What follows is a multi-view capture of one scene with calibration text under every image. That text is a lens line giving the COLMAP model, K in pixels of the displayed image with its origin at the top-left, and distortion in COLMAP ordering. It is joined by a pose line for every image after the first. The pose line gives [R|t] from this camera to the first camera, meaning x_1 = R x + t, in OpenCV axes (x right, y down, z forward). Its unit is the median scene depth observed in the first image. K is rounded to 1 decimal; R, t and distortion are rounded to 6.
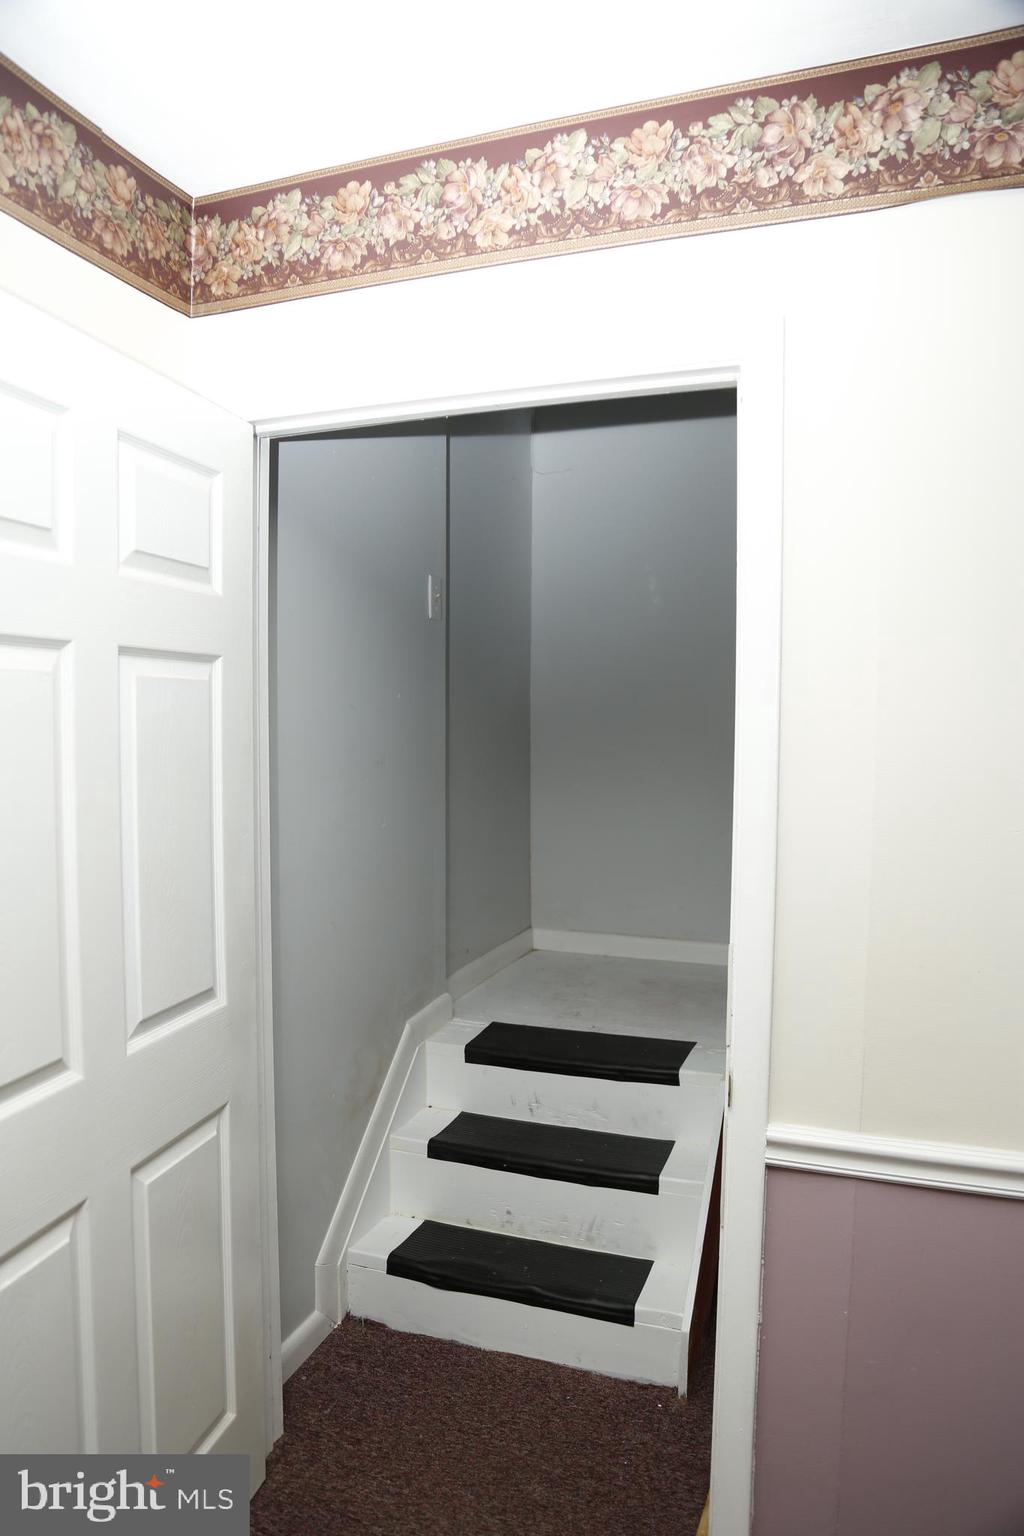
lens RADIAL K [[1047.2, 0, 509.9], [0, 1047.2, 768.9], [0, 0, 1]] dist [-0.112671, 0.061133]
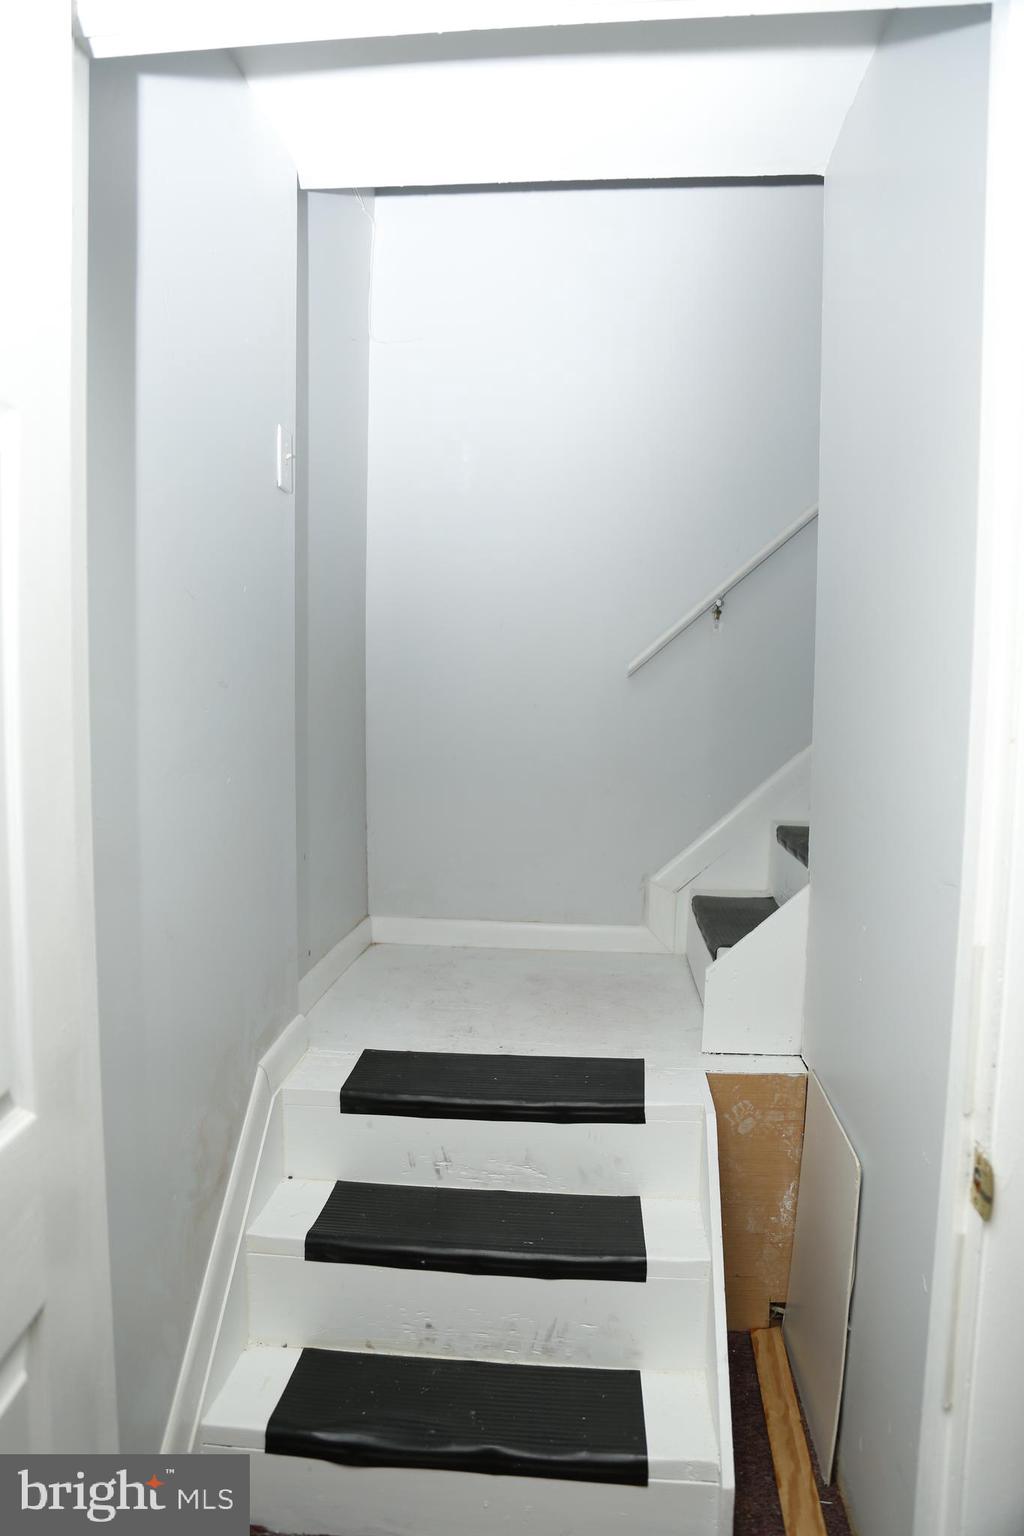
lens RADIAL K [[1047.2, 0, 512.2], [0, 1047.2, 770.7], [0, 0, 1]] dist [-0.112671, 0.061133]
pose [[0.965732, -0.014150, 0.259156, -0.114481], [0.007541, 0.999621, 0.026477, 0.030694], [-0.259433, -0.023615, 0.965472, 0.301585]]
